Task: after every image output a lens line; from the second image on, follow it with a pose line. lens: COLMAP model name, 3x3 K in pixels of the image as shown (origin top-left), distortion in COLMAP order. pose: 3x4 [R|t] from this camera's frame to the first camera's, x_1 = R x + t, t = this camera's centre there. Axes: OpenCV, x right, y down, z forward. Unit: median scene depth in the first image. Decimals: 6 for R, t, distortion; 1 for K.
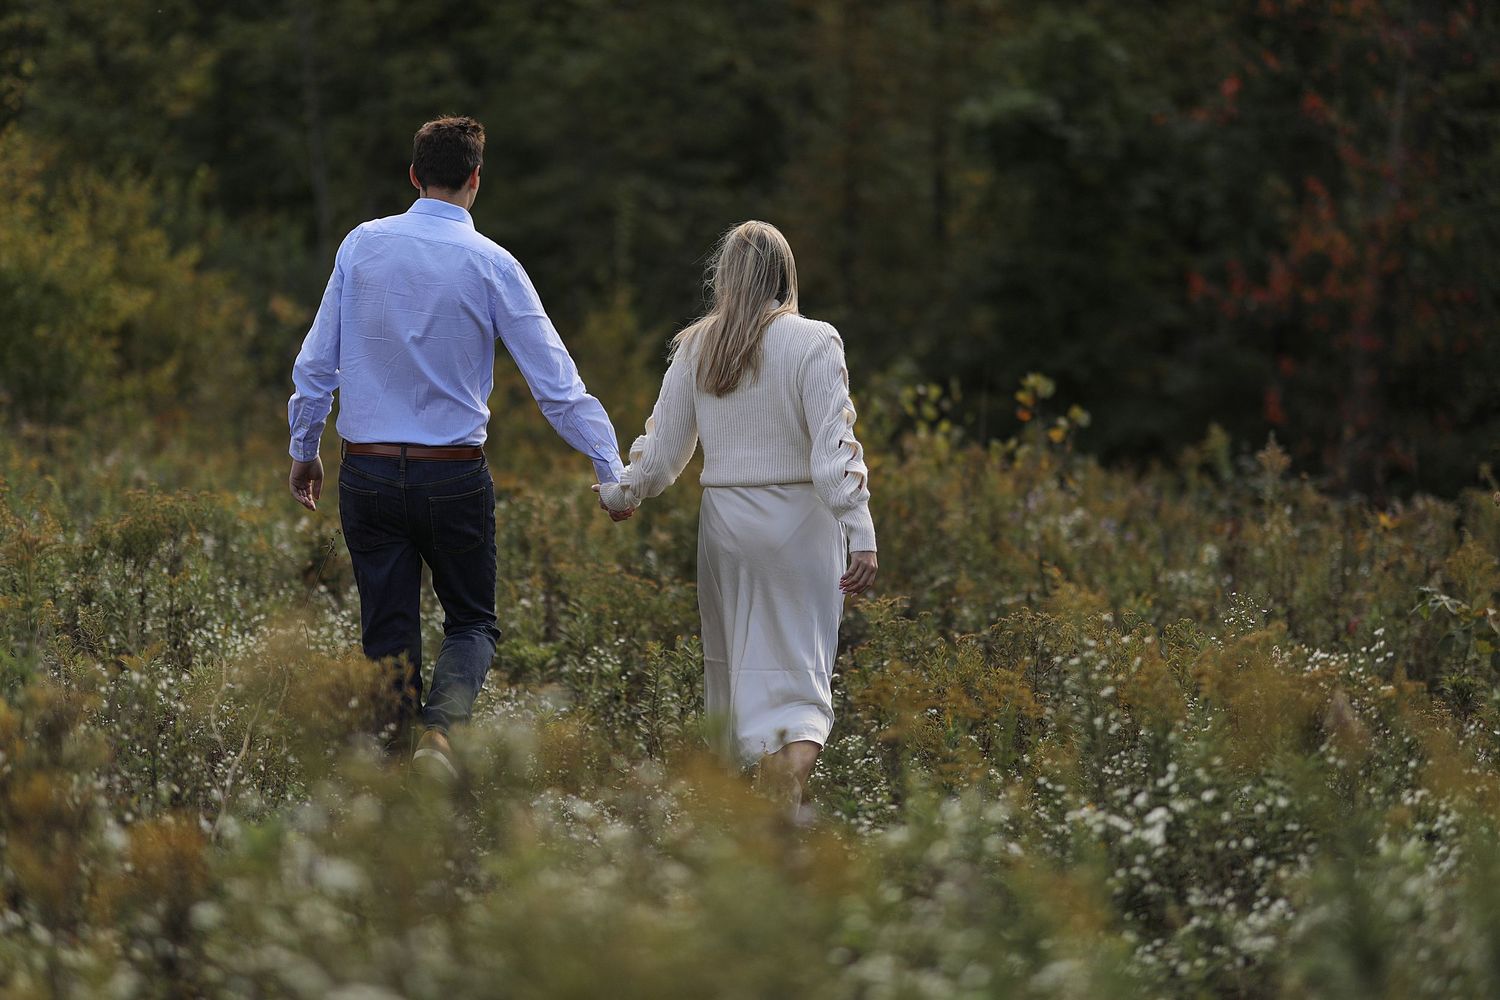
lens RADIAL K [[3502.8, 0, 742.7], [0, 3502.8, 501.2], [0, 0, 1]] dist [0.043768, 0.000000]
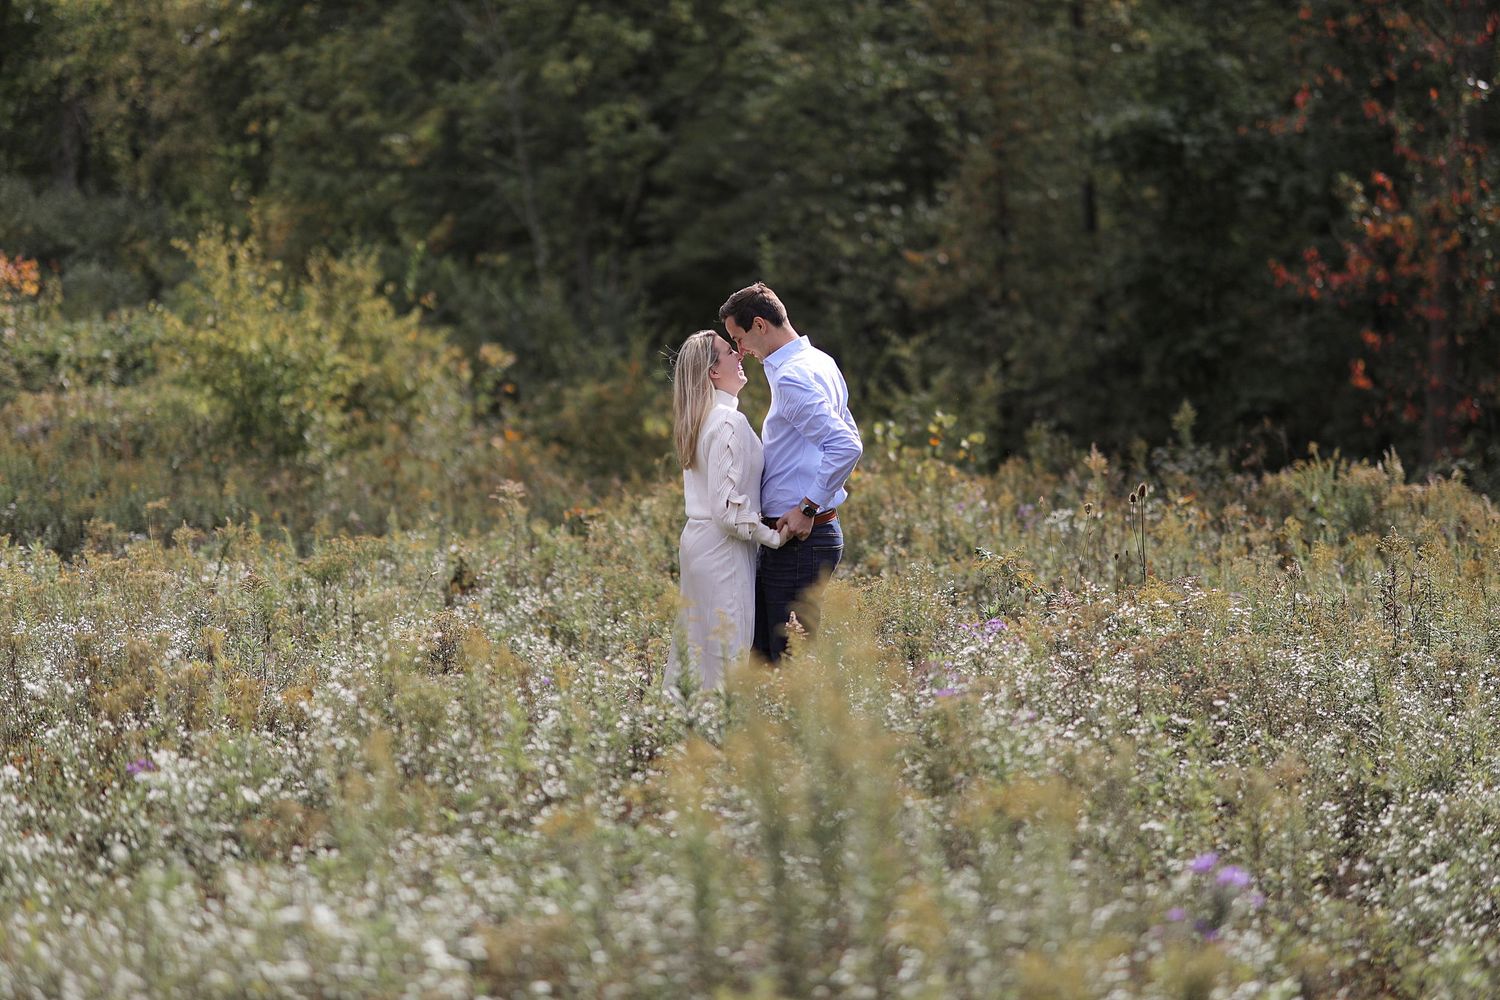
lens RADIAL K [[3916.2, 0, 761.5], [0, 3916.2, 530.8], [0, 0, 1]] dist [0.082341, 0.000000]
pose [[0.993457, -0.067445, -0.092161, 0.065836], [0.068940, 0.997534, 0.013132, -0.005864], [0.091048, -0.019400, 0.995658, -0.263236]]
